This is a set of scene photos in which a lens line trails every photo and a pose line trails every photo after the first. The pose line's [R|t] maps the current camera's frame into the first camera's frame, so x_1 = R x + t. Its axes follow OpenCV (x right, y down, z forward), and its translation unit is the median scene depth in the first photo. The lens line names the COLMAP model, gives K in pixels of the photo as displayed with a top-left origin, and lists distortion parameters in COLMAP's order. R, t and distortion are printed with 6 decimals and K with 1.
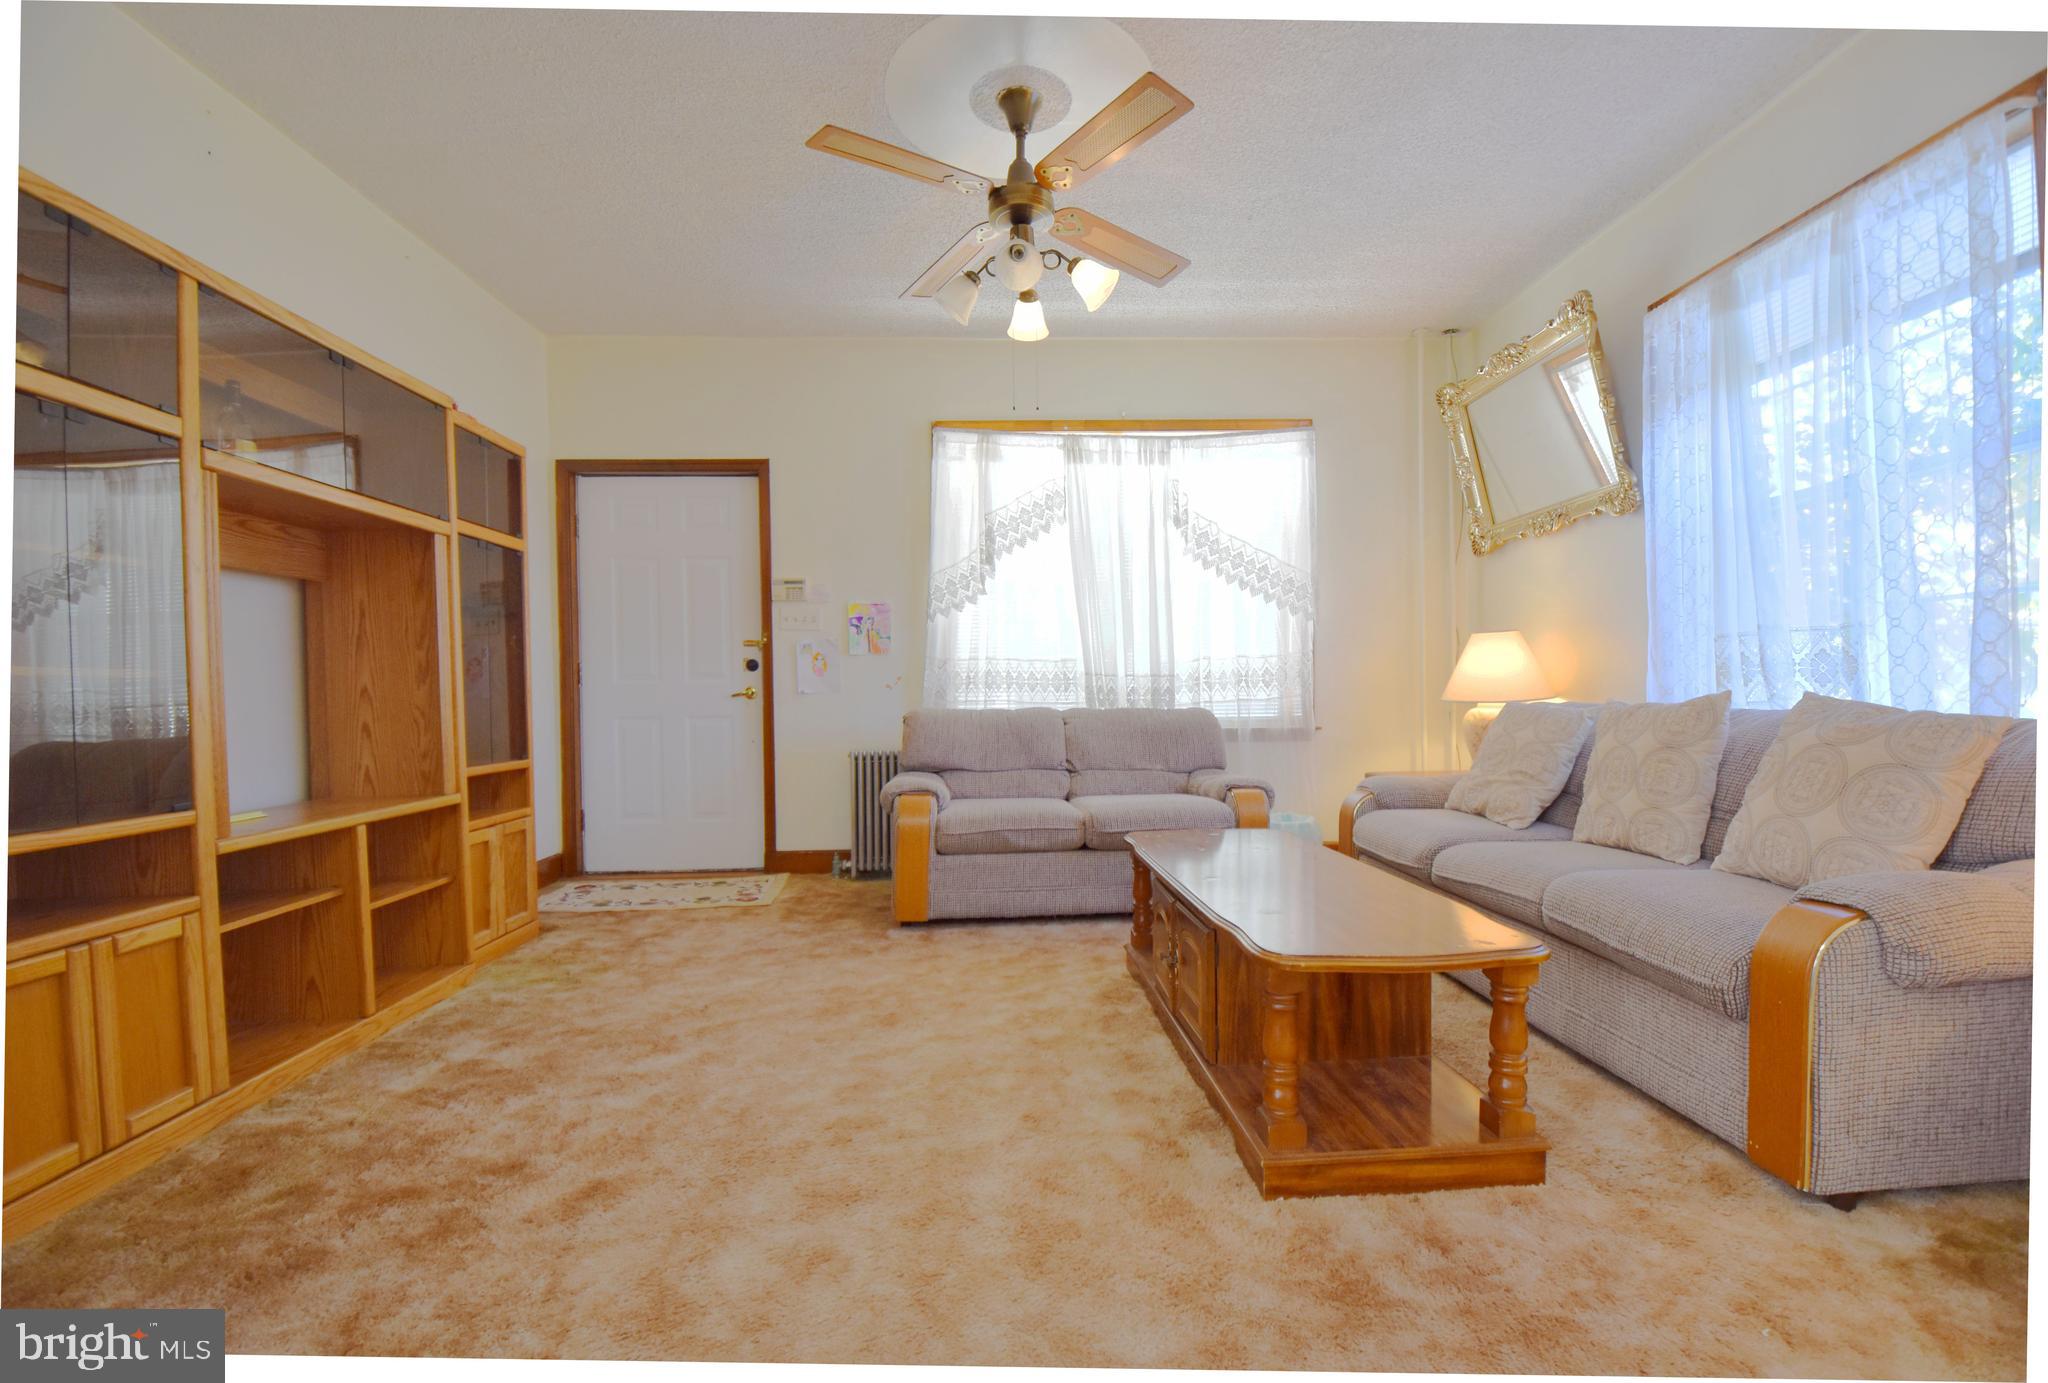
lens RADIAL K [[867.8, 0, 941.0], [0, 867.8, 710.0], [0, 0, 1]] dist [0.030777, -0.025172]
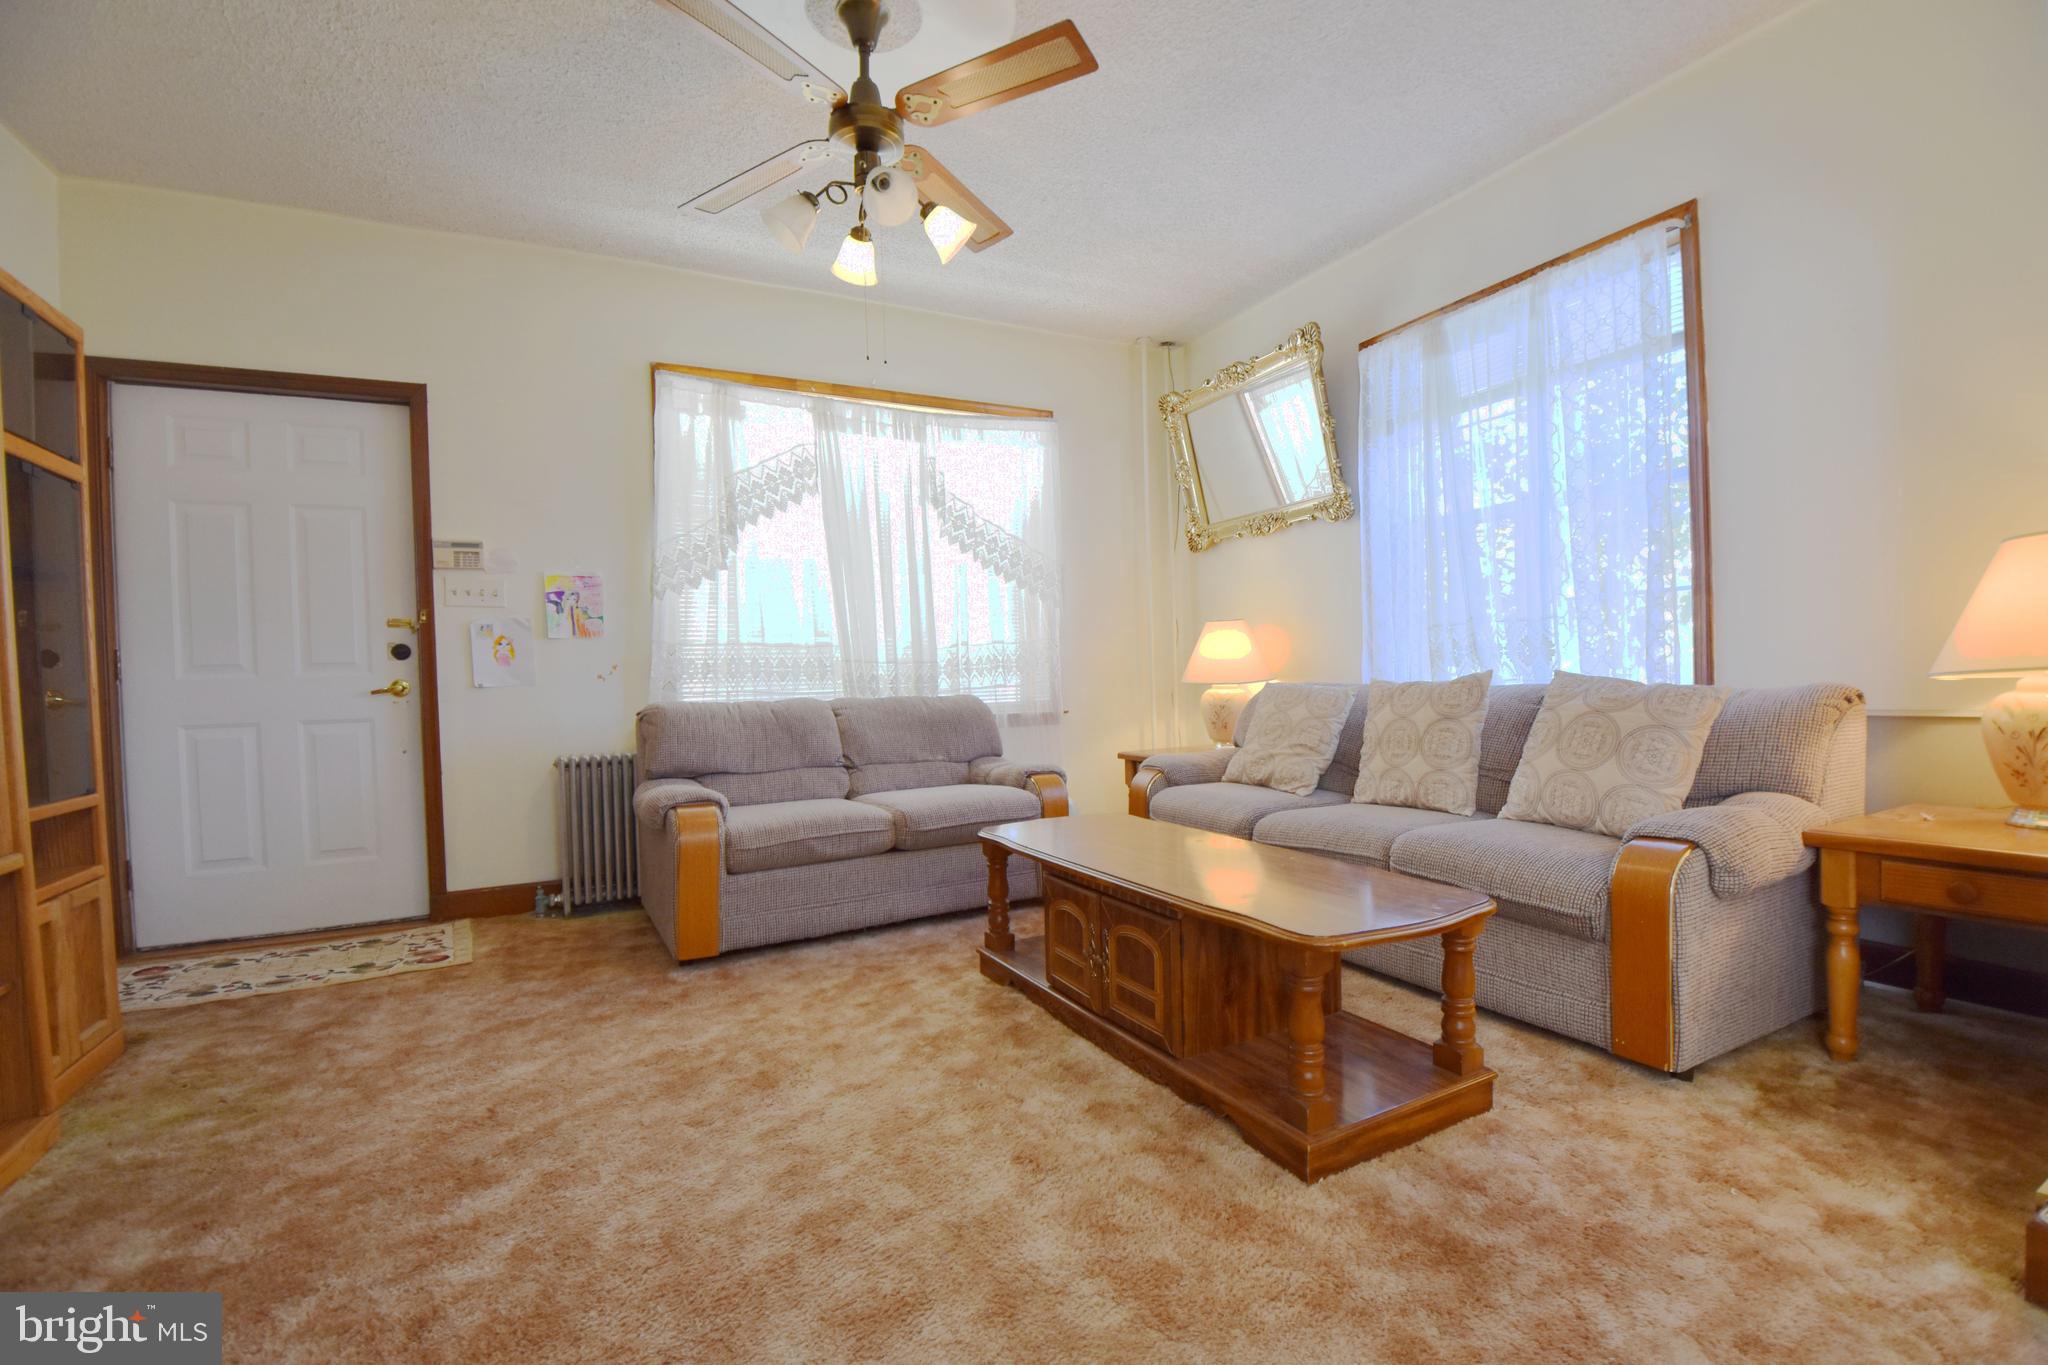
lens RADIAL K [[921.2, 0, 1051.1], [0, 921.2, 698.7], [0, 0, 1]] dist [0.027387, -0.036327]
pose [[0.904071, -0.024138, 0.426700, -0.101300], [0.024277, 0.999692, 0.005116, -0.001808], [-0.426692, 0.005734, 0.904379, 0.051530]]
